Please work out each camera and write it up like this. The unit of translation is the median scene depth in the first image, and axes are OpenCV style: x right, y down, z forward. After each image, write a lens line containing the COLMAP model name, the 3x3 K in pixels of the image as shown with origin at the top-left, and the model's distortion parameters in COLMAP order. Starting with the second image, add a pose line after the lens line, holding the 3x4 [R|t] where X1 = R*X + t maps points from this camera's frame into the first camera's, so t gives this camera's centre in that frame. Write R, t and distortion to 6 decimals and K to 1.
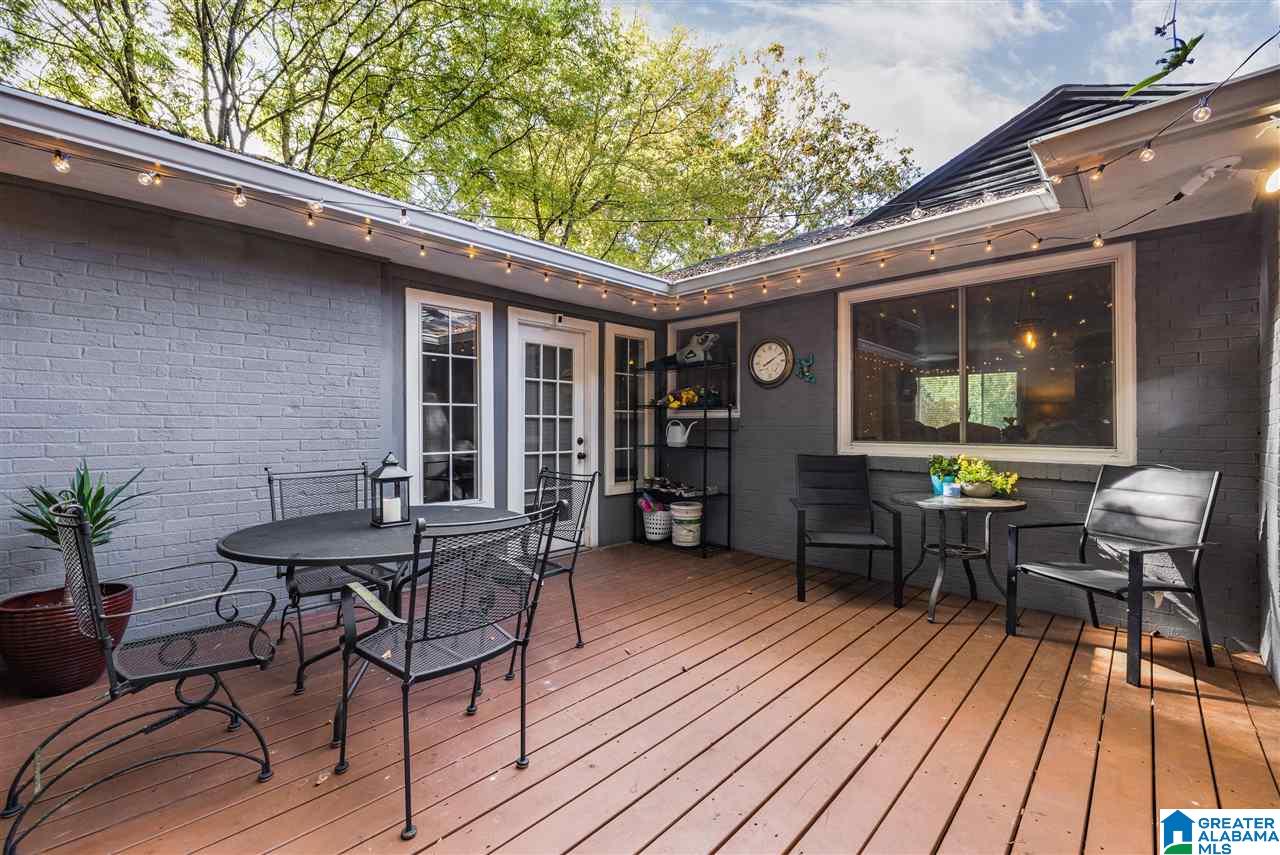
lens RADIAL K [[540.5, 0, 645.2], [0, 540.5, 428.2], [0, 0, 1]] dist [0.002674, 0.000864]
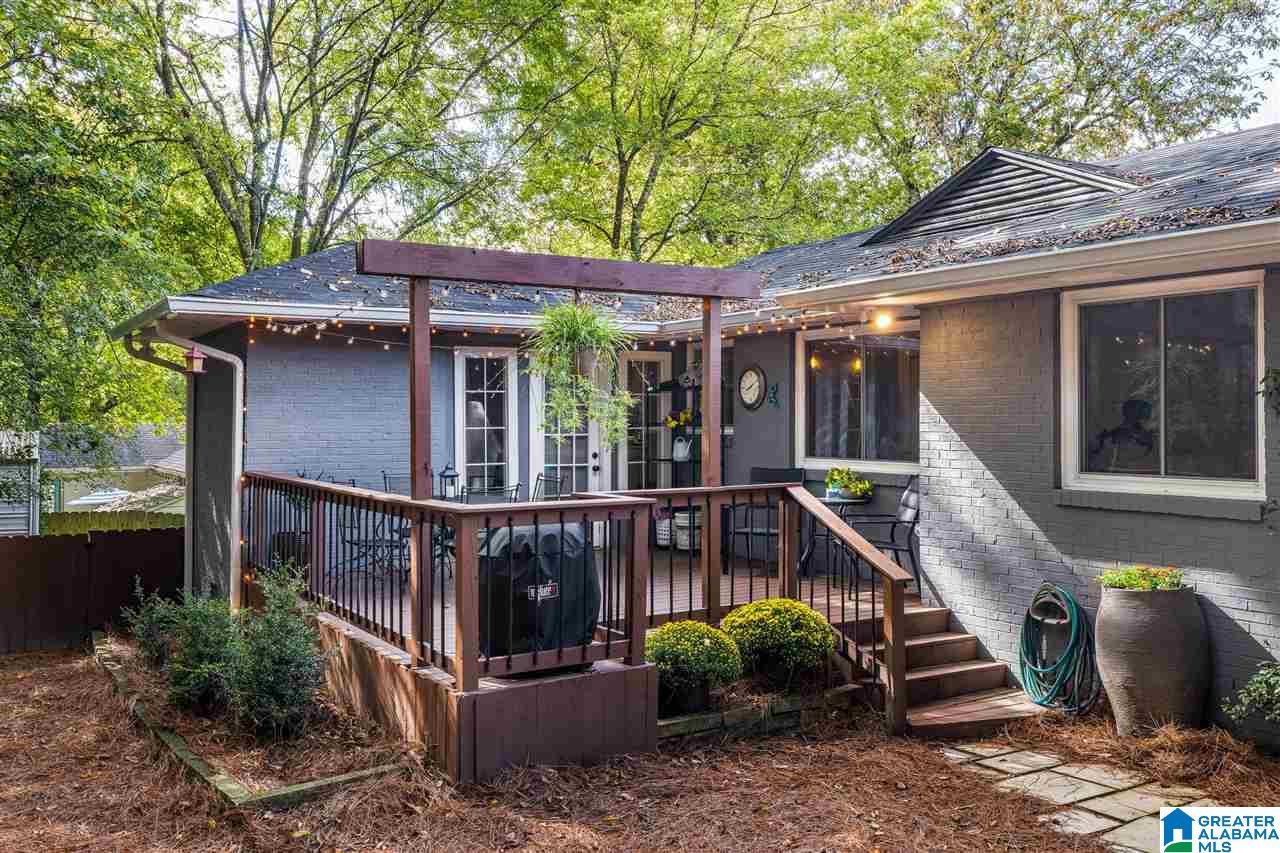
lens RADIAL K [[1110.6, 0, 647.1], [0, 1110.6, 401.8], [0, 0, 1]] dist [0.001942, -0.000348]
pose [[0.973216, -0.007001, -0.229786, 0.534101], [0.002090, 0.999764, -0.021605, -0.039304], [0.229883, 0.020546, 0.973001, -1.278848]]
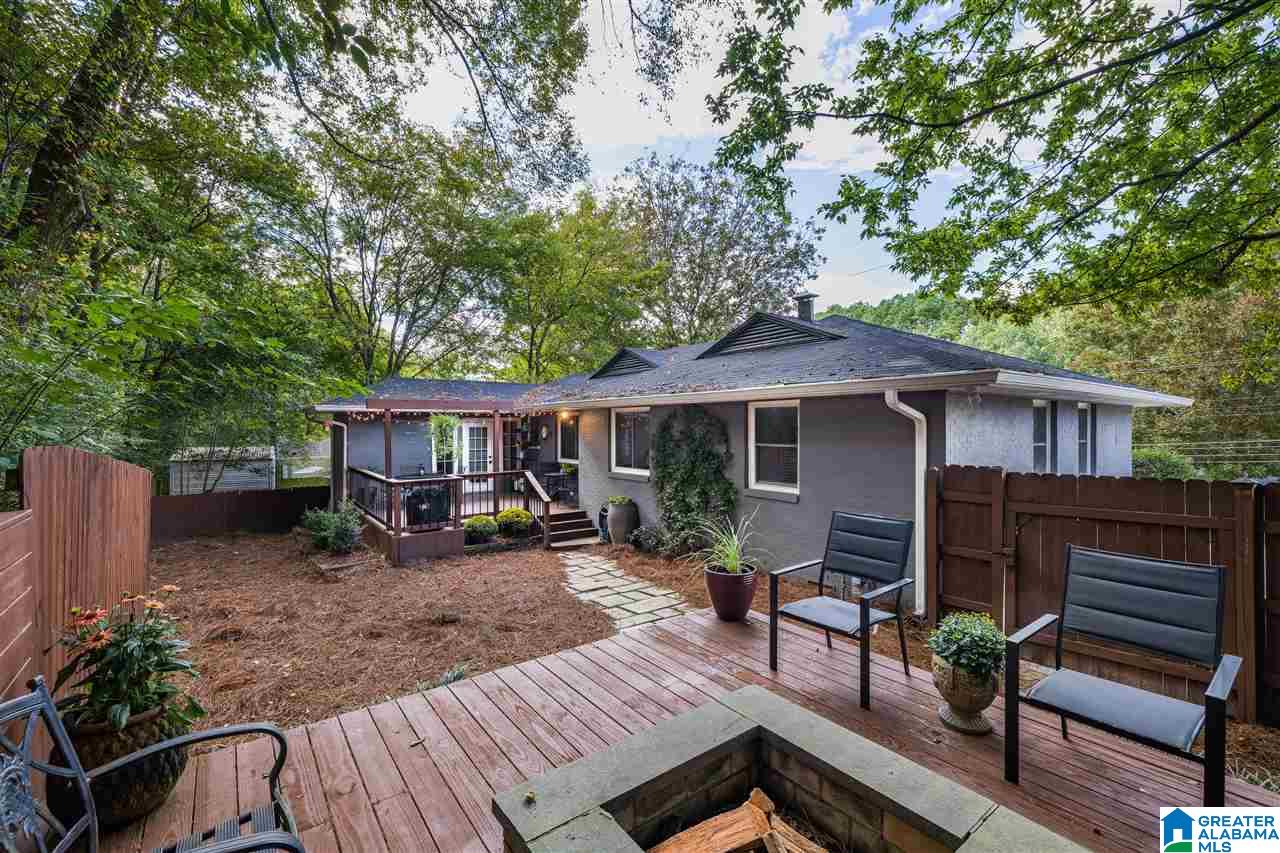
lens RADIAL K [[540.5, 0, 638.9], [0, 540.5, 428.3], [0, 0, 1]] dist [0.002674, 0.000864]
pose [[0.988168, -0.007076, -0.153215, 1.197333], [0.007062, 0.999975, -0.000638, -0.131877], [0.153216, -0.000451, 0.988193, -1.914637]]
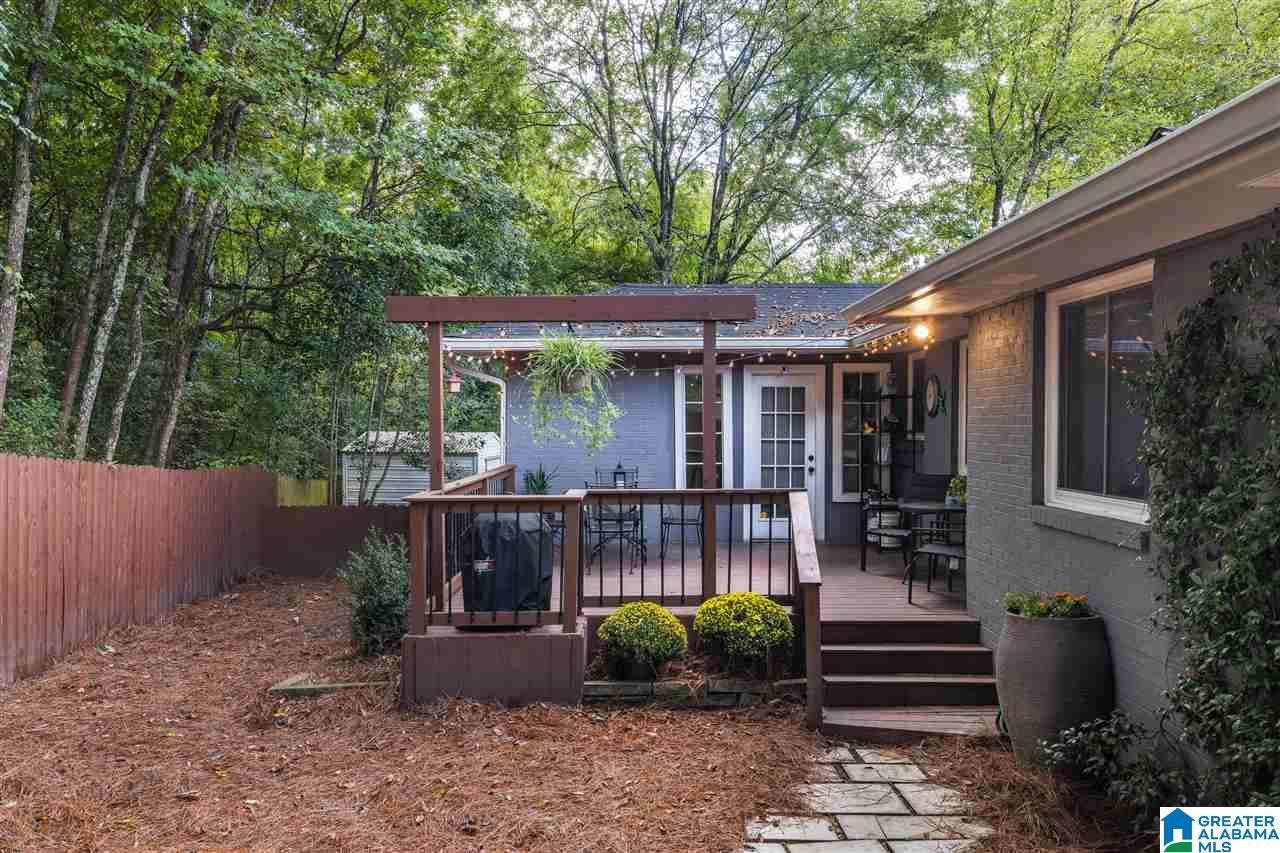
lens RADIAL K [[966.1, 0, 639.2], [0, 966.1, 445.0], [0, 0, 1]] dist [0.007516, 0.000875]
pose [[0.700851, 0.013305, -0.713184, 1.245683], [0.000781, 0.999811, 0.019420, -0.052715], [0.713307, -0.014168, 0.700708, -0.911317]]
